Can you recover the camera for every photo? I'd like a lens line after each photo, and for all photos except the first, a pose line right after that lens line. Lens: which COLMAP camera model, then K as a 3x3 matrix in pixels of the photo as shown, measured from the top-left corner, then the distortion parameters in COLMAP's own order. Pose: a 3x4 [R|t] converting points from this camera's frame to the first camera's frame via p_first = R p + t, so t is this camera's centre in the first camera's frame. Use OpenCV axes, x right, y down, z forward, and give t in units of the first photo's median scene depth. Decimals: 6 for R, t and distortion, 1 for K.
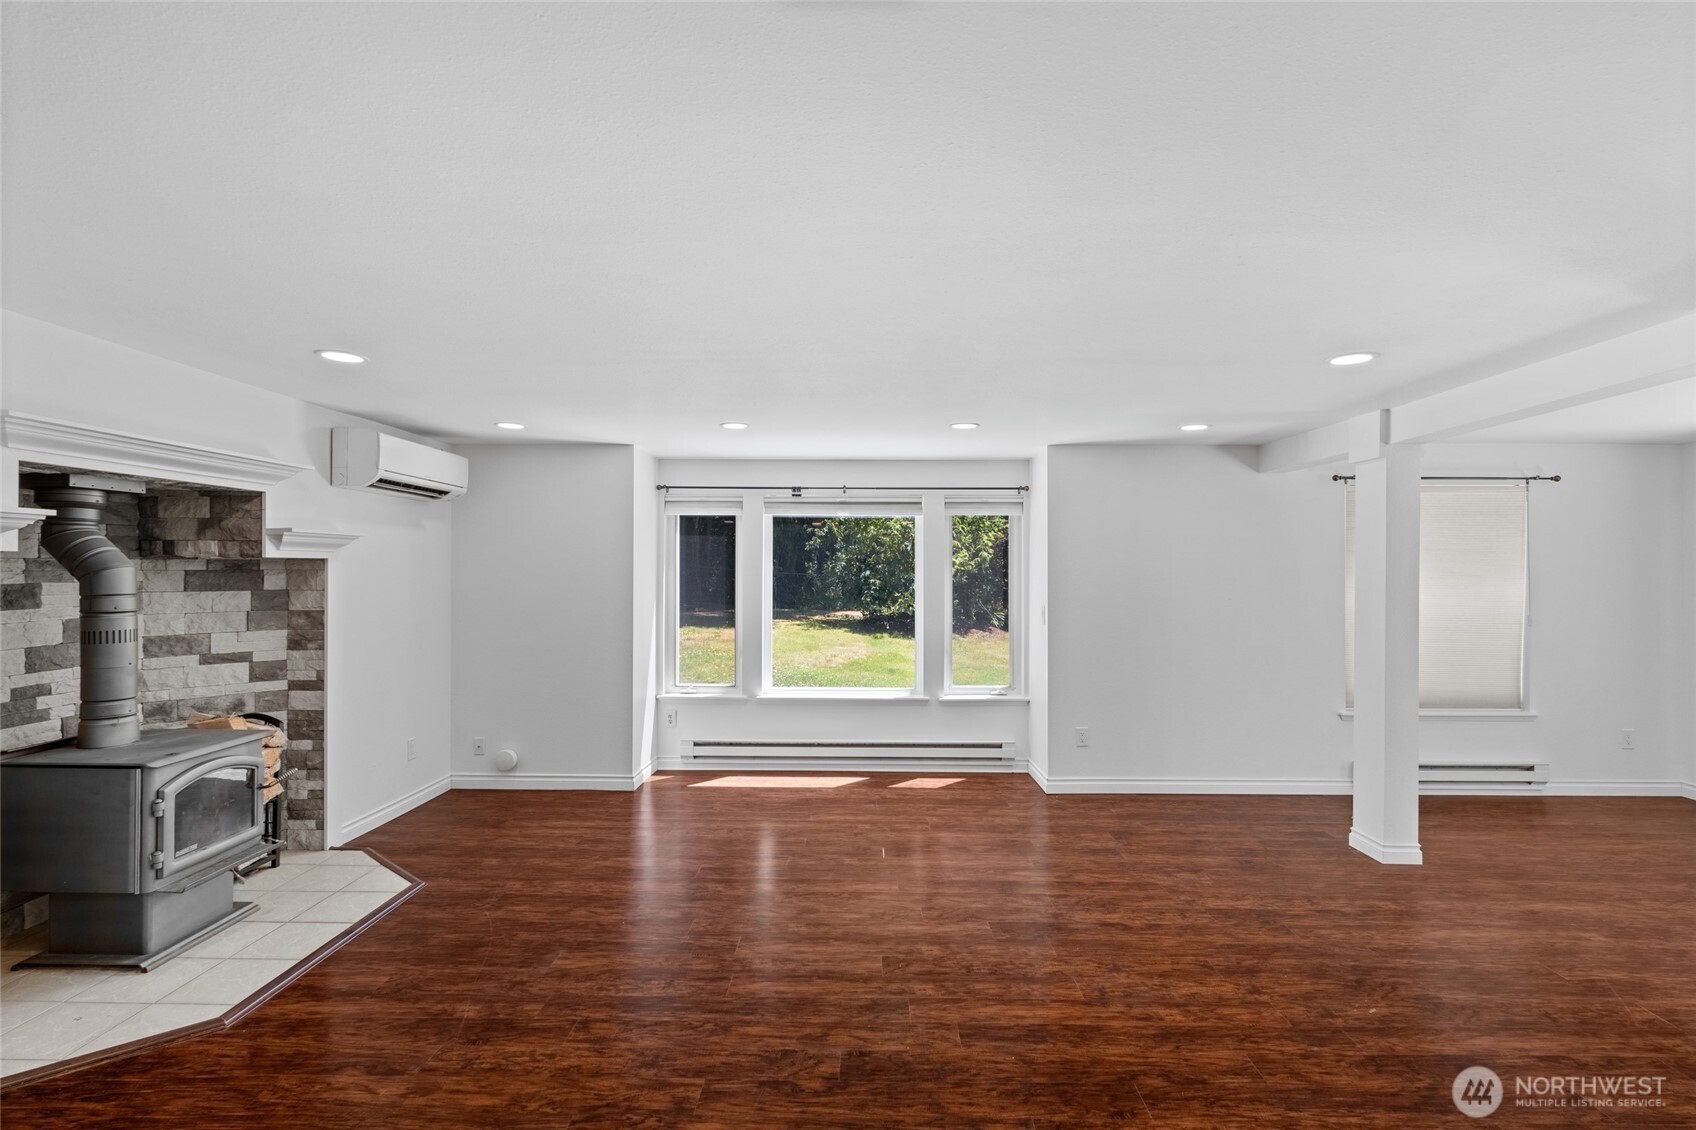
lens RADIAL K [[803.8, 0, 856.6], [0, 803.8, 564.8], [0, 0, 1]] dist [-0.000795, 0.000609]
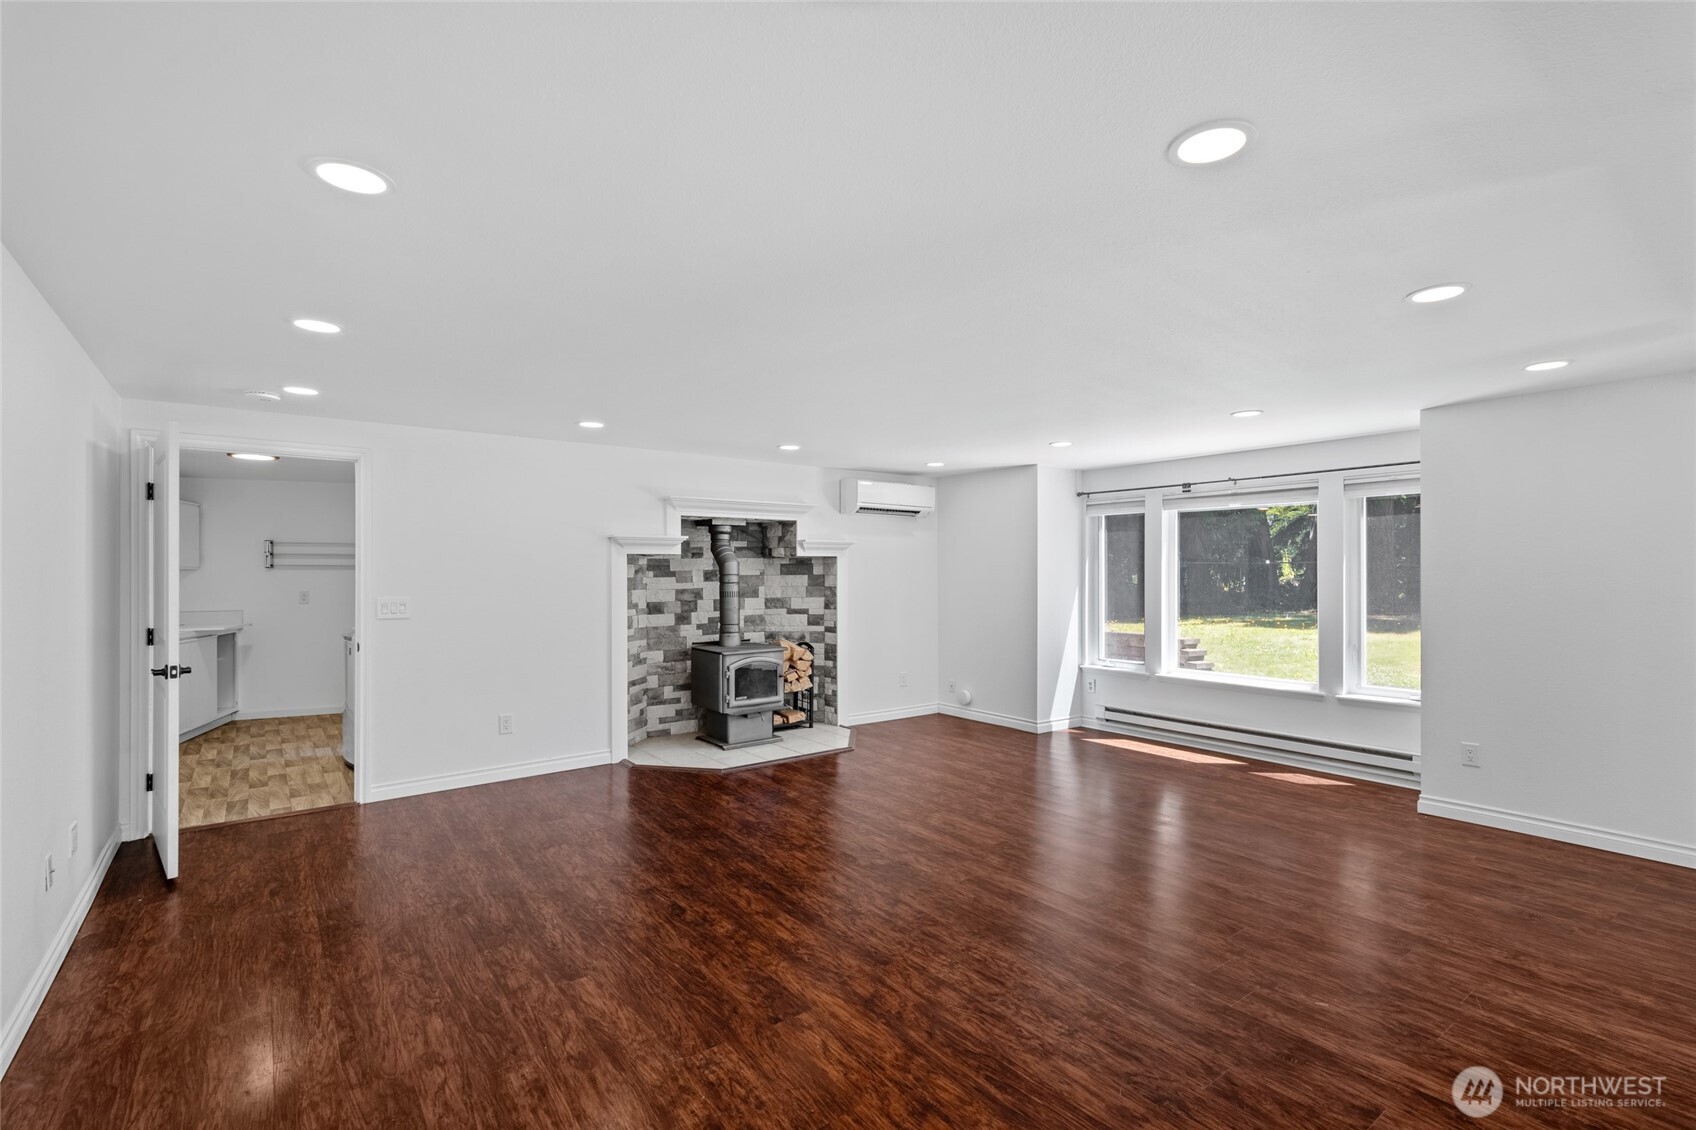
lens RADIAL K [[786.5, 0, 848.0], [0, 786.5, 565.0], [0, 0, 1]] dist [0.011694, 0.000064]
pose [[0.612143, -0.011580, -0.790662, 0.717802], [0.009472, 0.999928, -0.007312, 0.024128], [0.790690, -0.003013, 0.612209, -0.013537]]
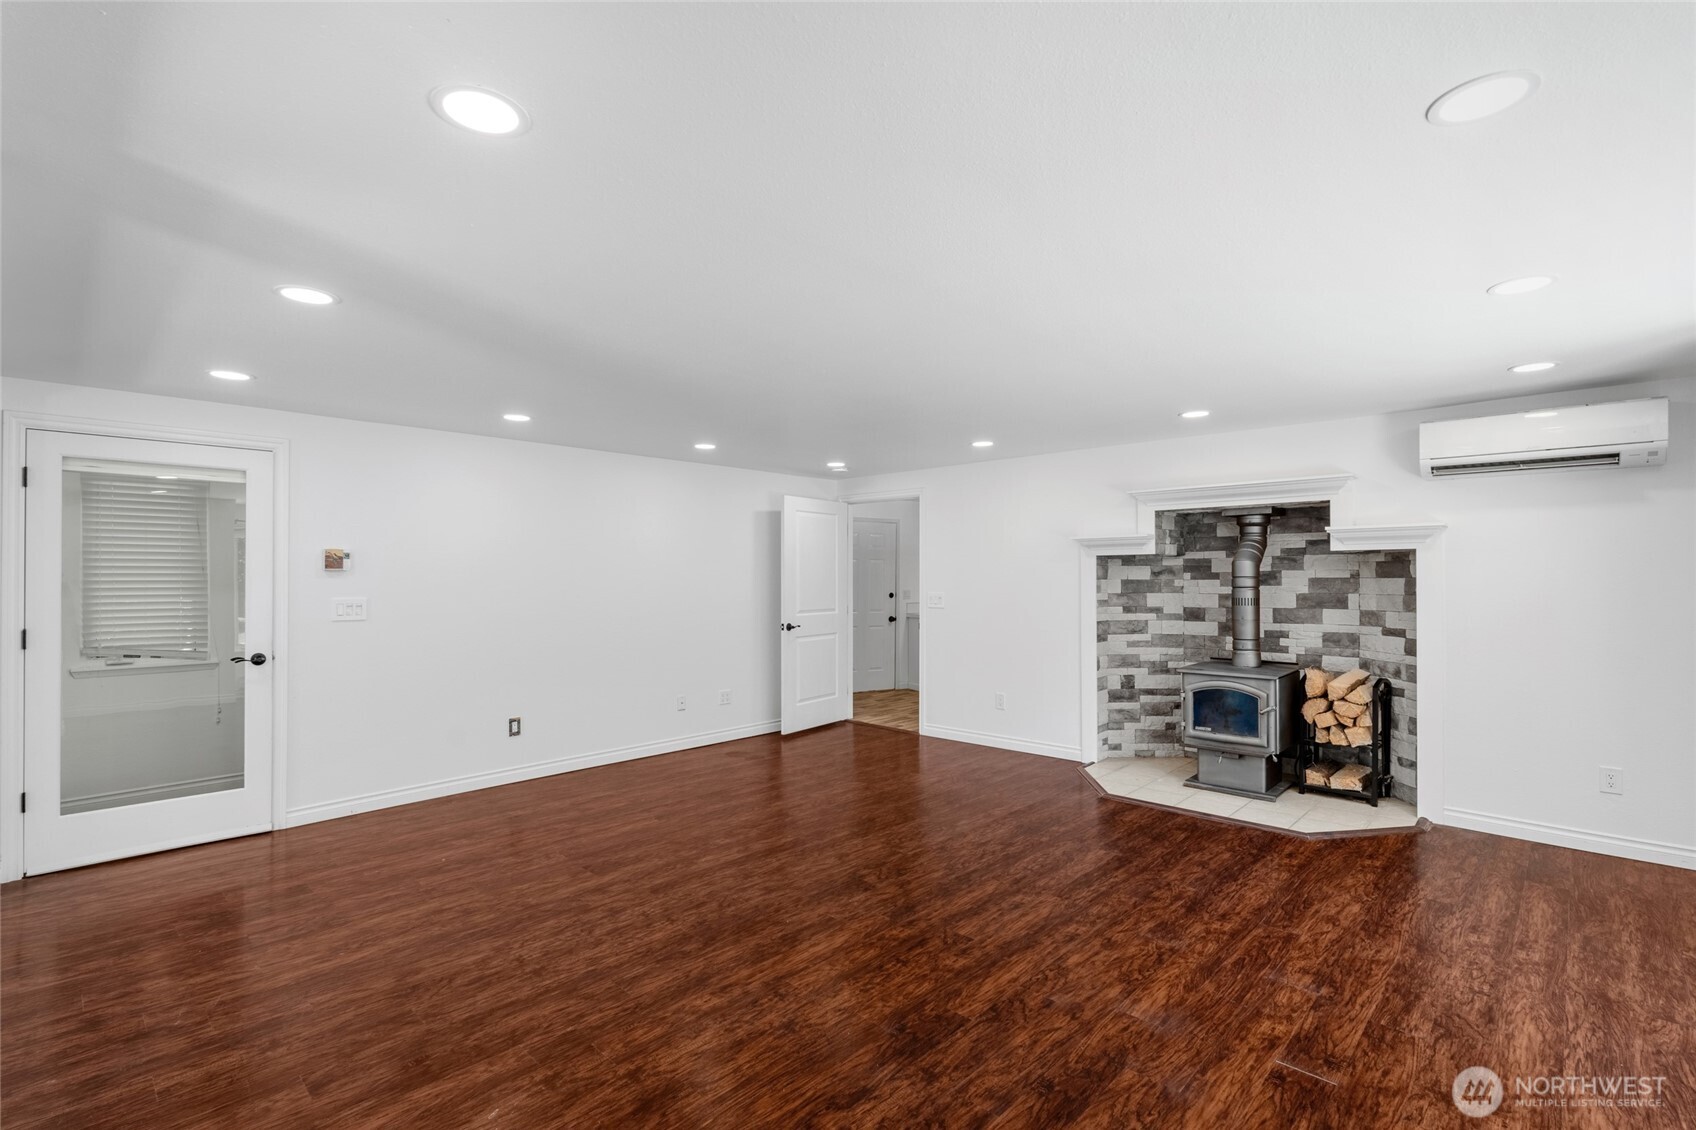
lens RADIAL K [[767.5, 0, 848.0], [0, 767.5, 565.0], [0, 0, 1]] dist [-0.001681, -0.000173]
pose [[-0.684940, -0.011609, -0.728507, 0.650308], [0.005103, 0.999772, -0.020730, 0.033108], [0.728581, -0.017916, -0.684725, 1.202359]]
